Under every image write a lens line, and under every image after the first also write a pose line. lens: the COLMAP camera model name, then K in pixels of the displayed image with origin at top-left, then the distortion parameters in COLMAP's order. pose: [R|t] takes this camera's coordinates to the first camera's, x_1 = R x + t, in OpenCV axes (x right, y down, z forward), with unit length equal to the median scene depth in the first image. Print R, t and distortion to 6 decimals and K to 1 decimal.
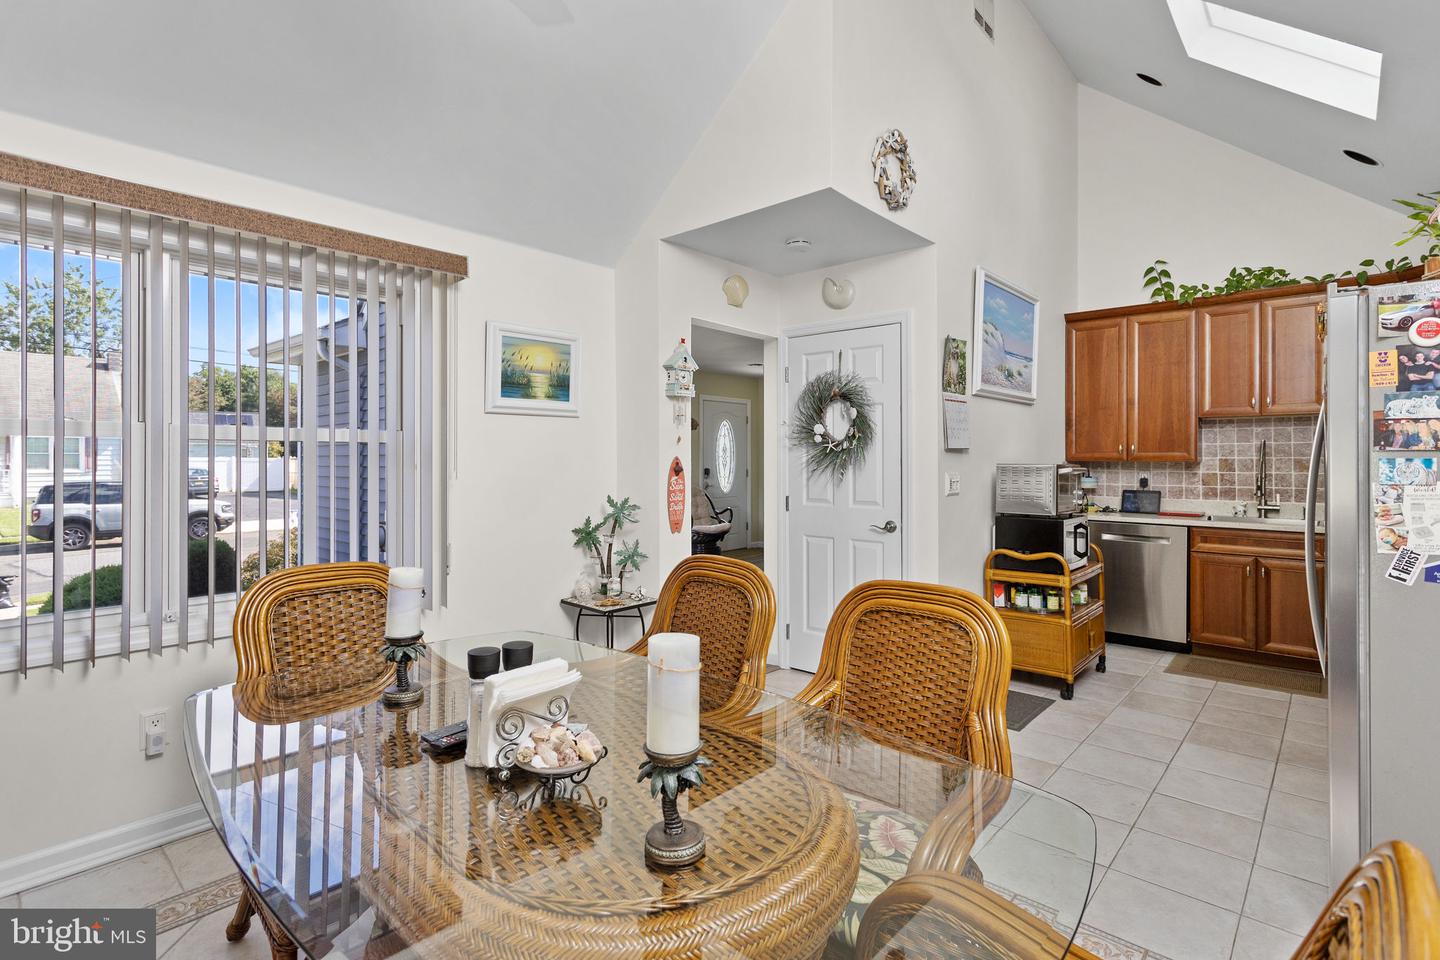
lens RADIAL K [[700.6, 0, 707.8], [0, 700.6, 447.9], [0, 0, 1]] dist [-0.000046, 0.000284]
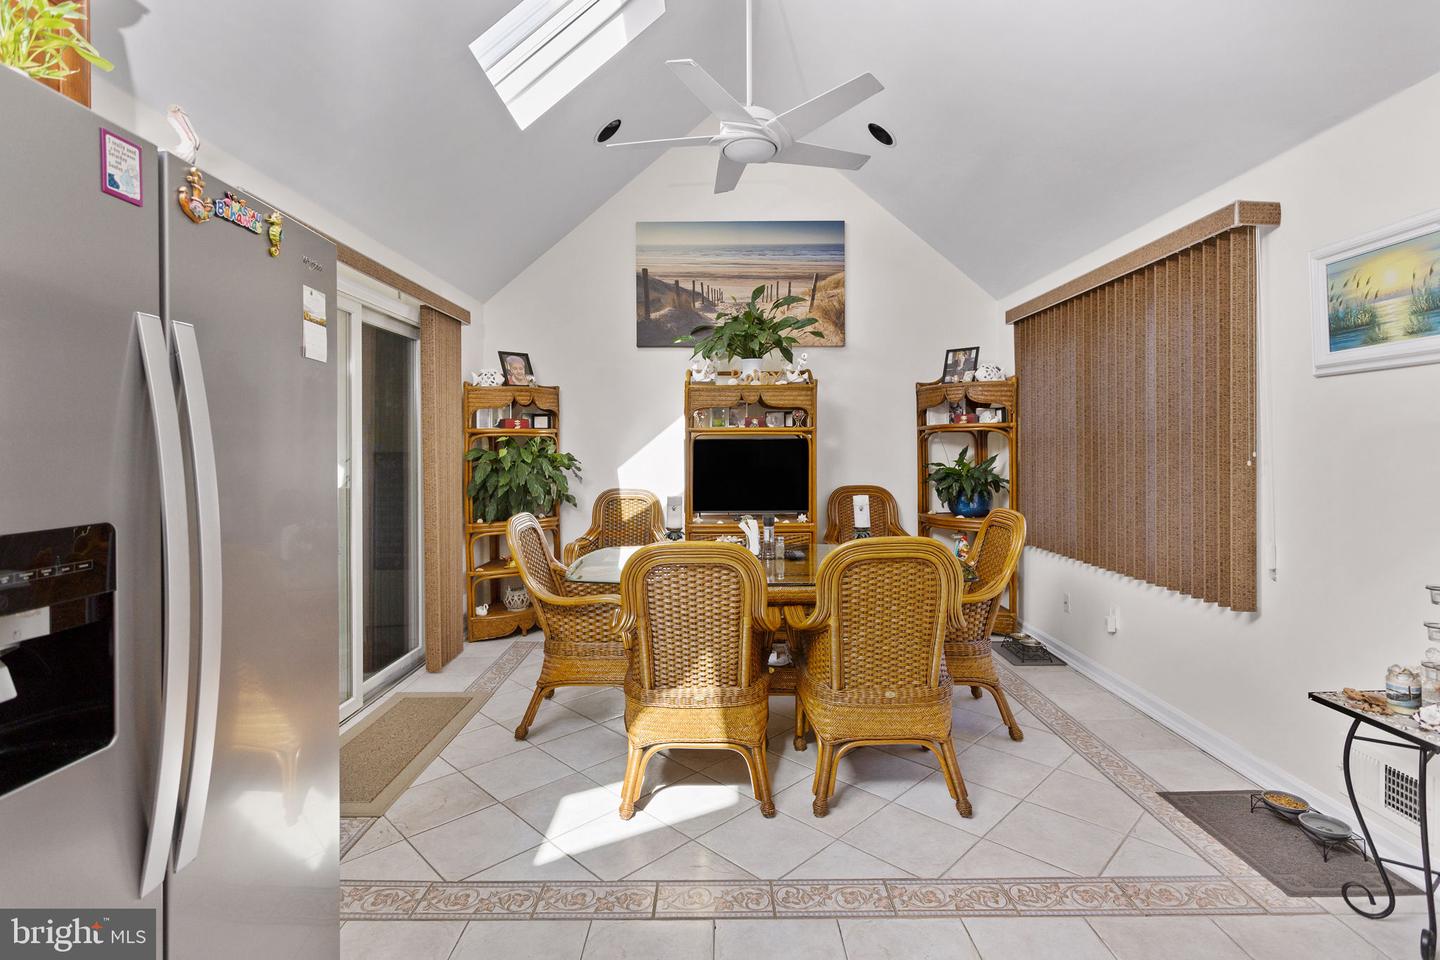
lens RADIAL K [[682.3, 0, 722.4], [0, 682.3, 449.3], [0, 0, 1]] dist [-0.000211, -0.000857]
pose [[-0.733025, 0.005653, -0.680178, 0.499972], [0.015135, 0.999853, -0.008000, 0.017380], [0.680033, -0.016158, -0.733003, 0.878700]]
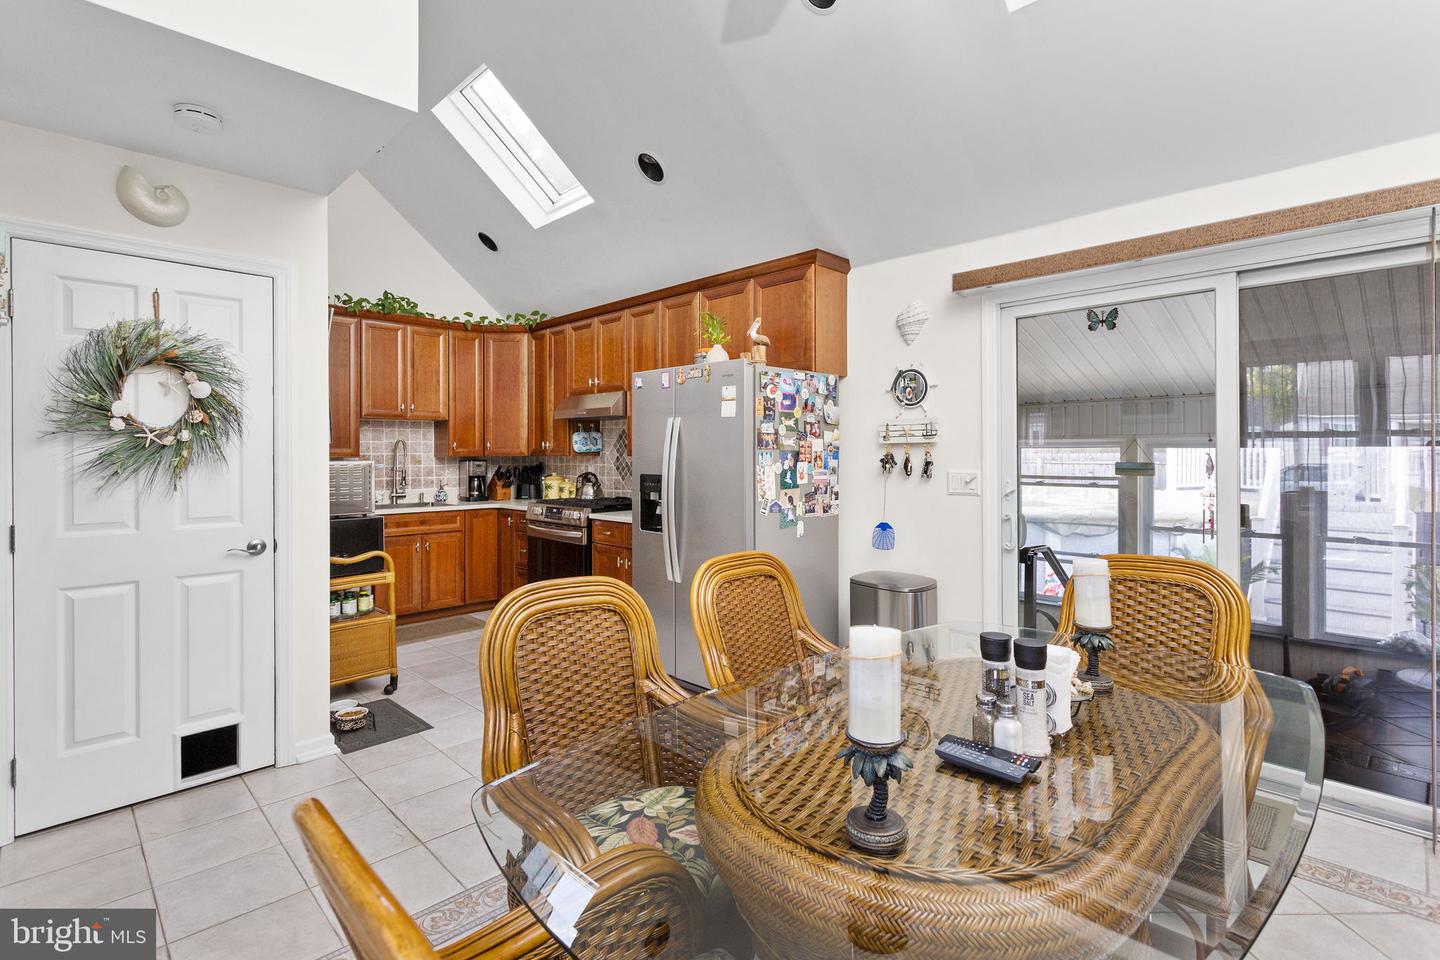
lens RADIAL K [[682.3, 0, 722.4], [0, 682.3, 449.3], [0, 0, 1]] dist [-0.000211, -0.000857]
pose [[0.046180, 0.004226, 0.998924, -0.408656], [-0.010313, 0.999940, -0.003754, 0.005702], [-0.998880, -0.010129, 0.046221, 0.438770]]
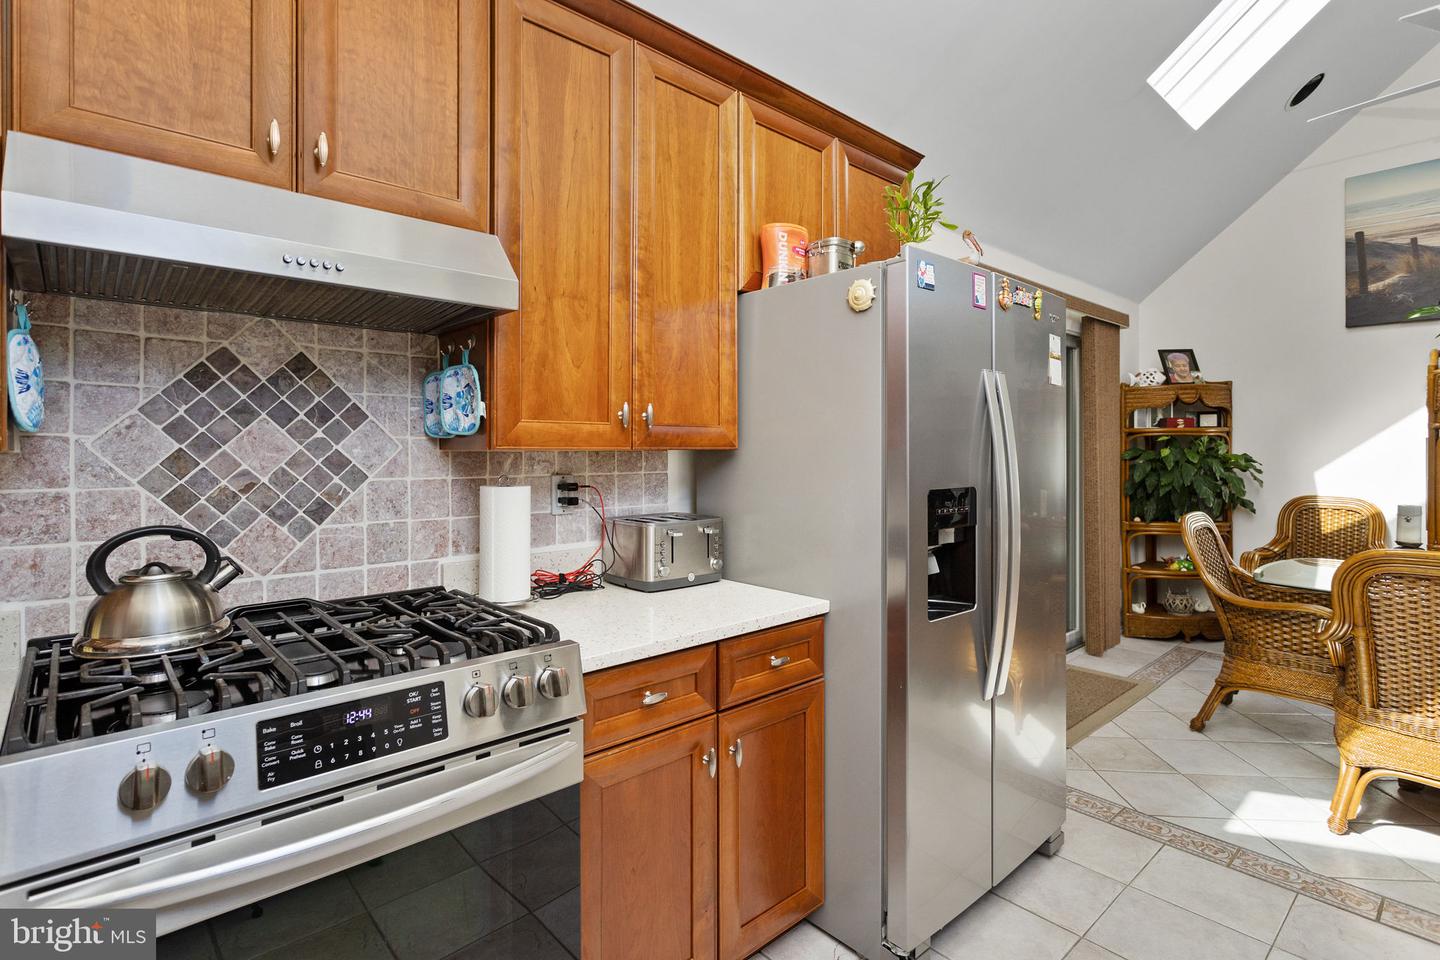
lens RADIAL K [[682.3, 0, 722.4], [0, 682.3, 449.3], [0, 0, 1]] dist [-0.000211, -0.000857]
pose [[-0.994043, 0.001328, 0.108982, 0.607259], [-0.000225, 0.999899, -0.014237, 0.019782], [-0.108990, -0.014177, -0.993942, 1.007954]]
